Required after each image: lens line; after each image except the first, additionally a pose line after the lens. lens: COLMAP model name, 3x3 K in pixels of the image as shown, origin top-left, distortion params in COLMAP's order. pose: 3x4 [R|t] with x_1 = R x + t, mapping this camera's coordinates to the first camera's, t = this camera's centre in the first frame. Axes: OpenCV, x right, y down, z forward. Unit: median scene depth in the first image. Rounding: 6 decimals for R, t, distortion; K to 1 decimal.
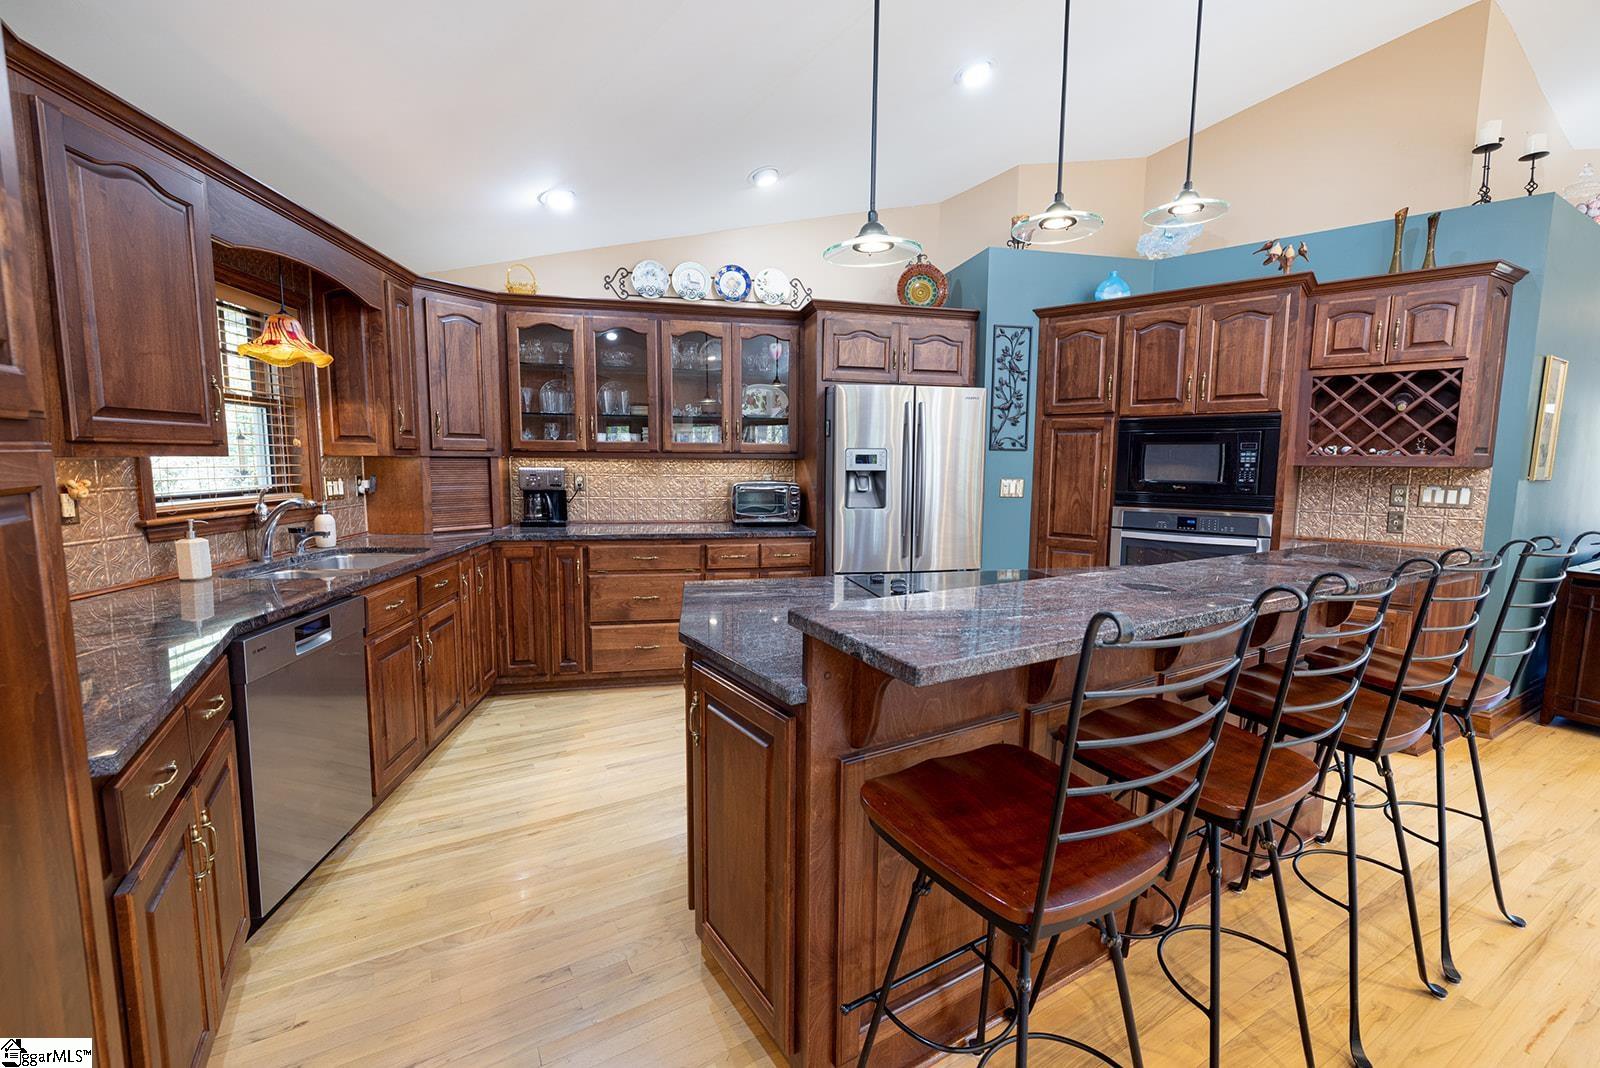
lens RADIAL K [[701.4, 0, 803.1], [0, 701.4, 531.5], [0, 0, 1]] dist [0.010941, 0.000064]
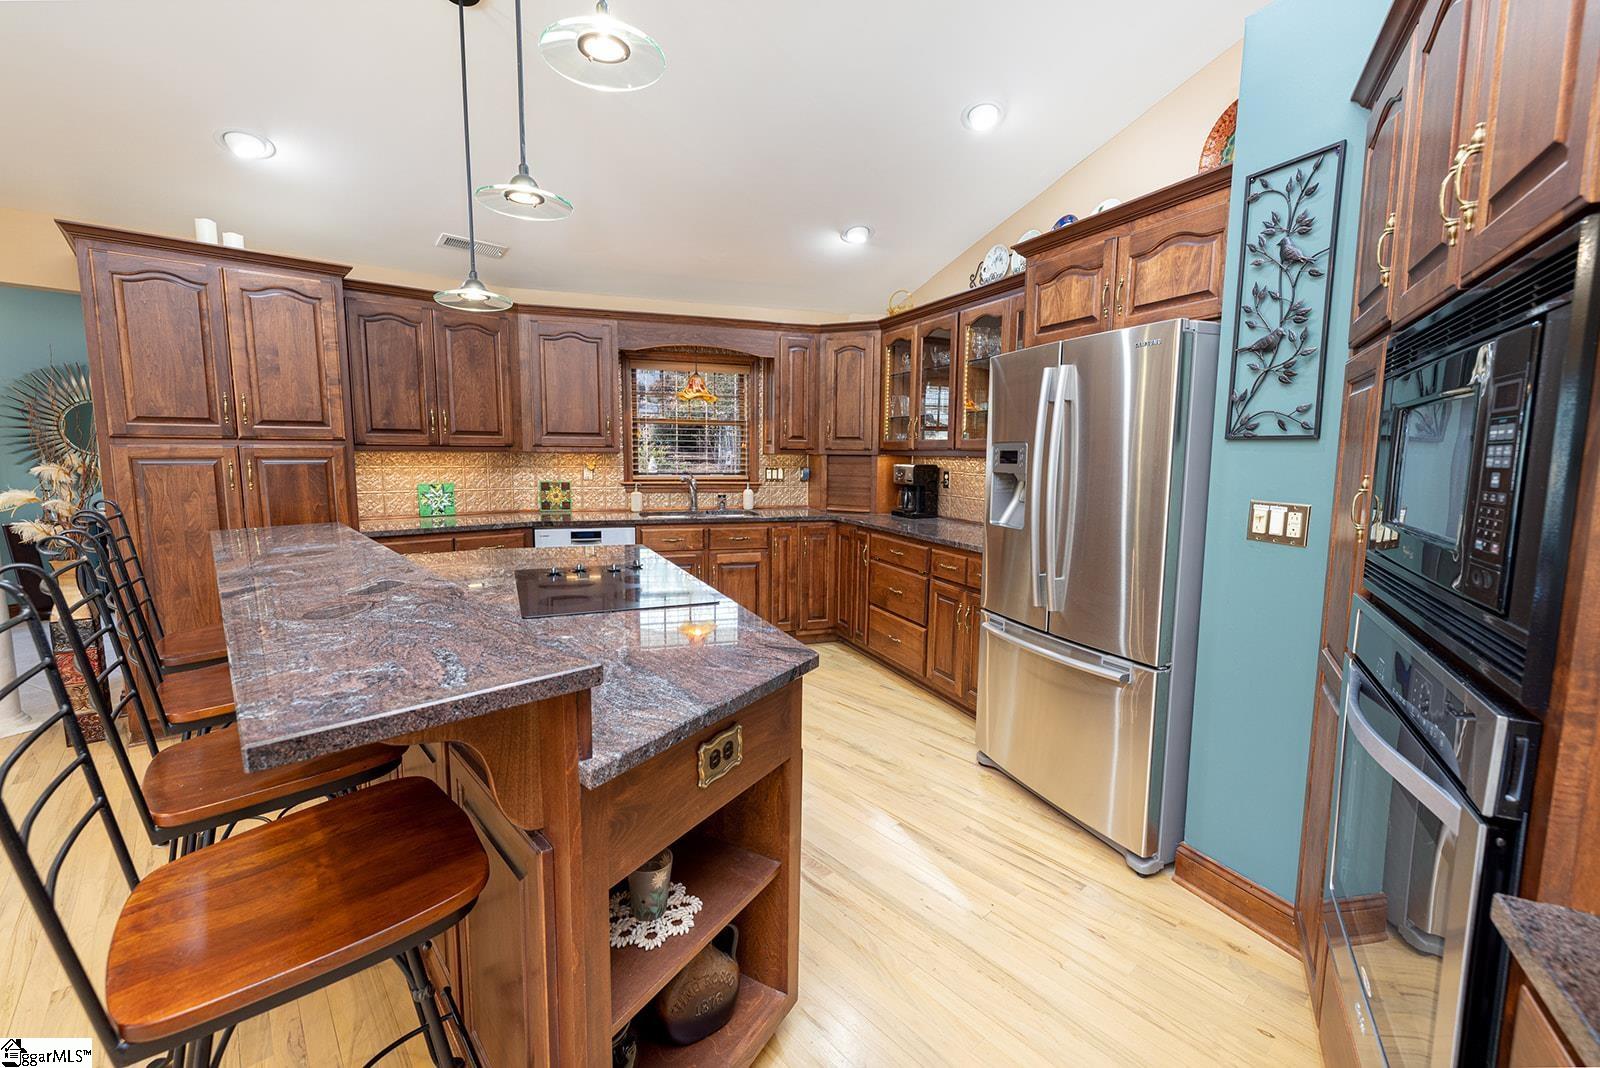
lens RADIAL K [[673.5, 0, 805.6], [0, 673.5, 528.8], [0, 0, 1]] dist [0.001716, -0.000212]
pose [[0.205247, 0.105679, -0.972988, 0.674709], [-0.114734, 0.989897, 0.083313, -0.061337], [0.971962, 0.094535, 0.215298, 0.627187]]
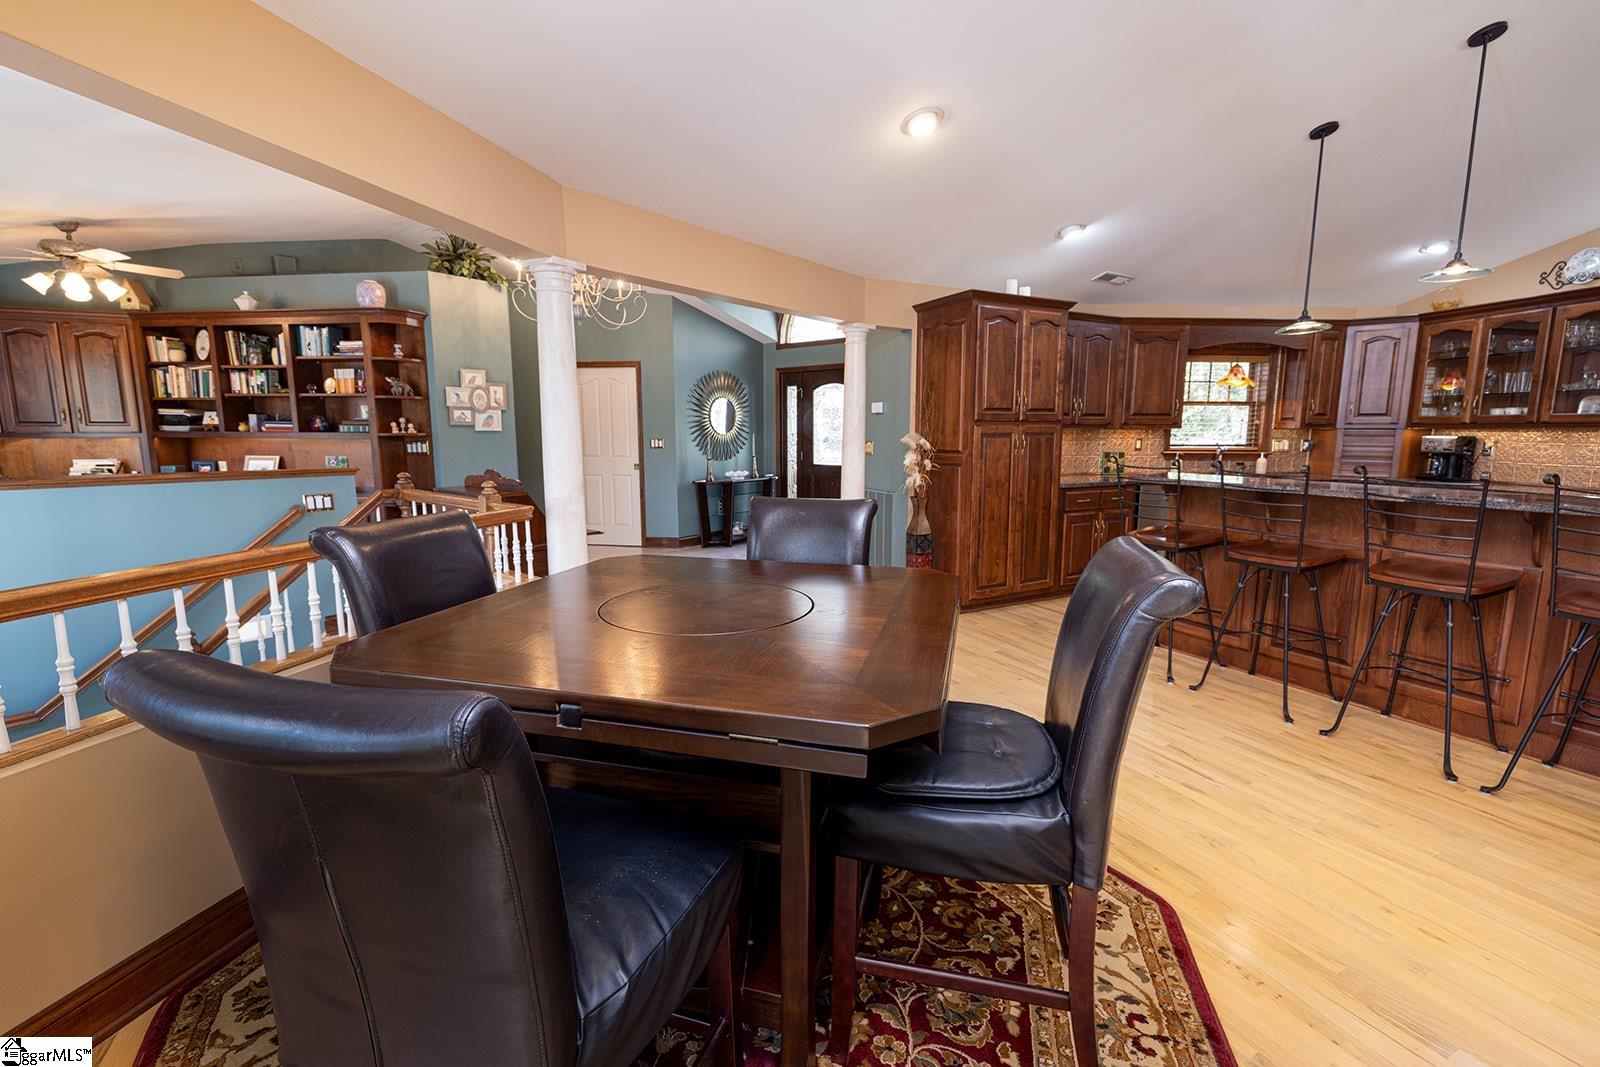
lens RADIAL K [[673.5, 0, 805.6], [0, 673.5, 528.3], [0, 0, 1]] dist [0.001716, -0.000212]
pose [[-0.046732, 0.136656, -0.989516, 0.994105], [-0.110443, 0.983818, 0.141085, 0.034337], [0.992783, 0.115878, -0.030883, -0.143716]]
